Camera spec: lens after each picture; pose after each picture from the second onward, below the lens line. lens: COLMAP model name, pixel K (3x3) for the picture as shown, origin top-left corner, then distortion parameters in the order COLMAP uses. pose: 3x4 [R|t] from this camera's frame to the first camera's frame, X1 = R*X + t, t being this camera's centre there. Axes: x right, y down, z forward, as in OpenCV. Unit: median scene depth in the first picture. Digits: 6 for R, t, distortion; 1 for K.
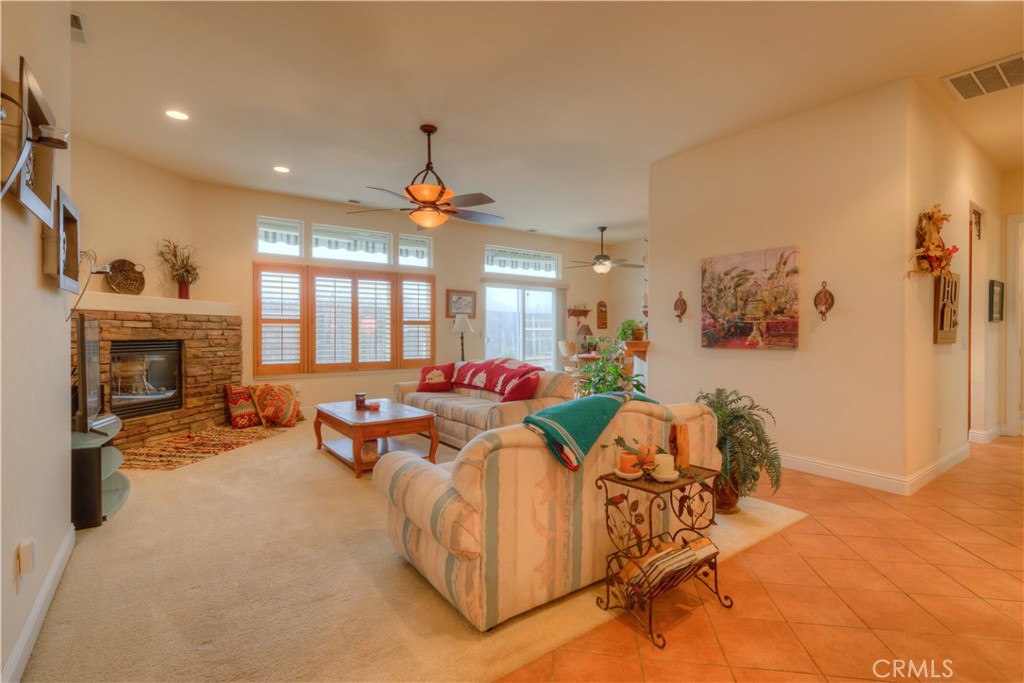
lens RADIAL K [[477.2, 0, 514.3], [0, 477.2, 332.6], [0, 0, 1]] dist [-0.002075, -0.003650]
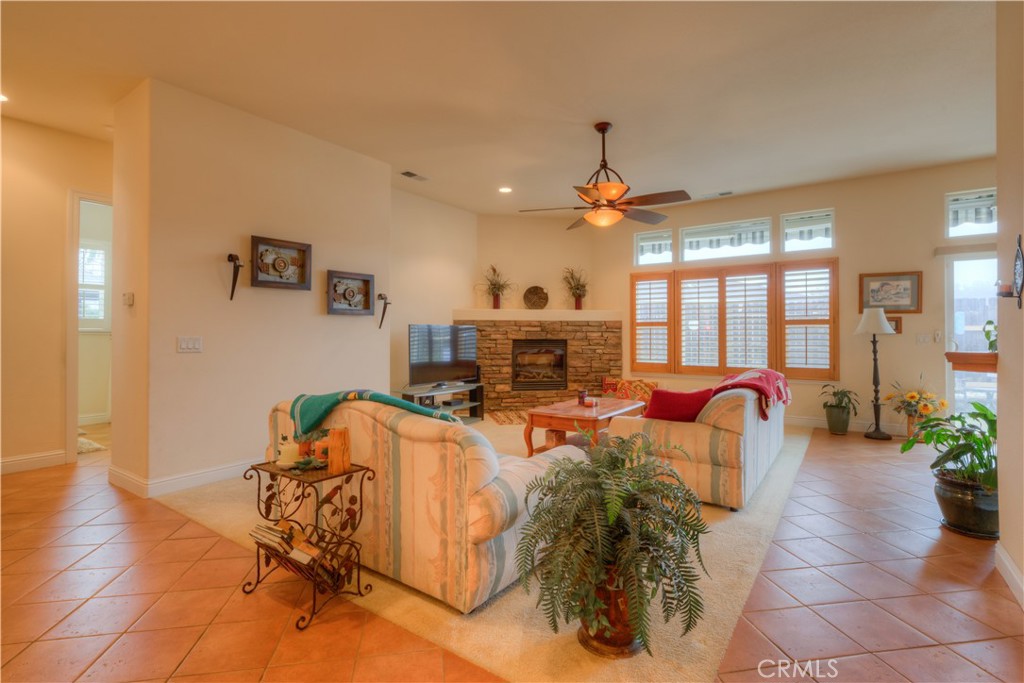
lens RADIAL K [[477.2, 0, 514.3], [0, 477.2, 332.6], [0, 0, 1]] dist [-0.002075, -0.003650]
pose [[0.321401, -0.002856, -0.946939, 0.527168], [-0.000165, 0.999995, -0.003072, -0.000967], [0.946943, 0.001144, 0.321399, 0.397680]]
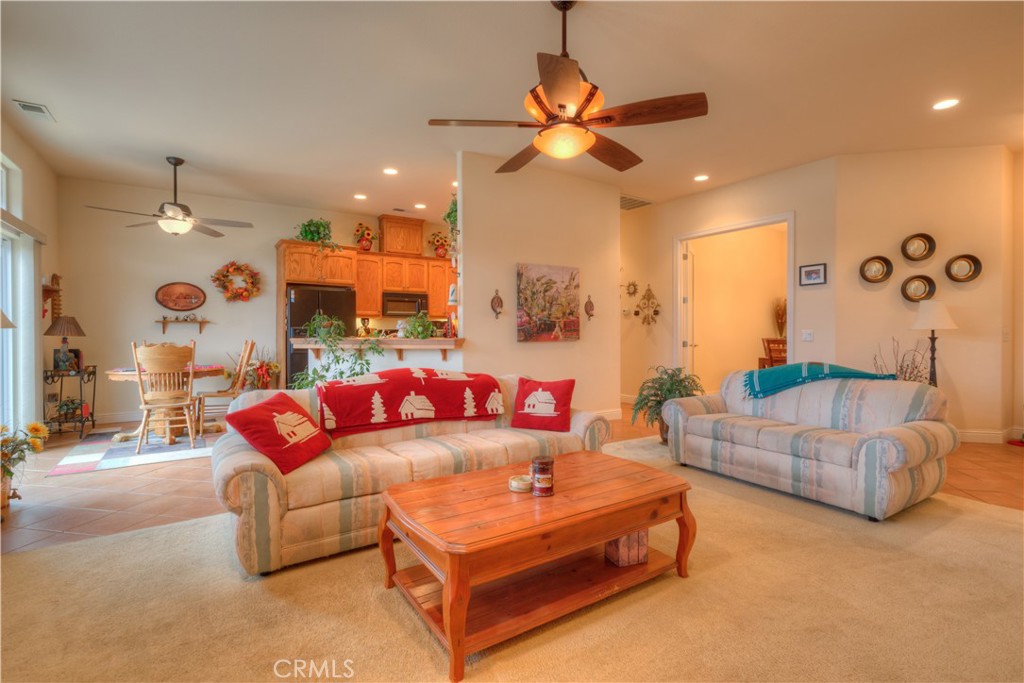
lens RADIAL K [[477.2, 0, 514.3], [0, 477.2, 332.6], [0, 0, 1]] dist [-0.002075, -0.003650]
pose [[0.057517, -0.002185, 0.998342, -0.596372], [0.004278, 0.999989, 0.001942, 0.005870], [-0.998335, 0.004159, 0.057525, 0.771395]]
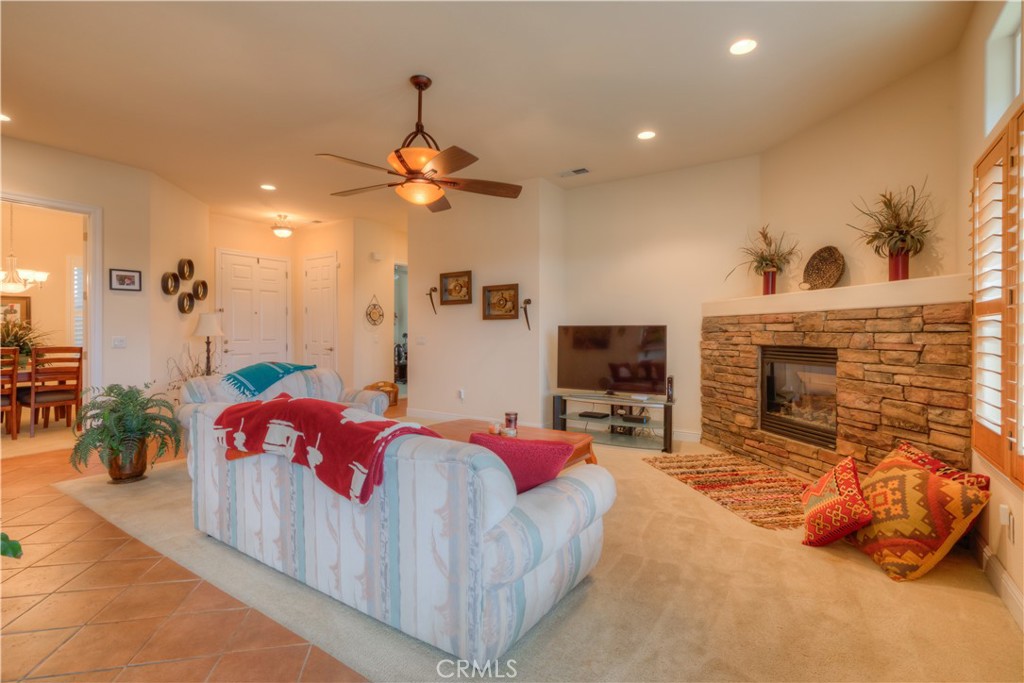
lens RADIAL K [[477.2, 0, 514.3], [0, 477.2, 332.6], [0, 0, 1]] dist [-0.002075, -0.003650]
pose [[-0.941908, -0.003218, -0.335854, -0.046143], [-0.003404, 0.999994, -0.000036, -0.005293], [0.335852, 0.001110, -0.941914, 1.403588]]
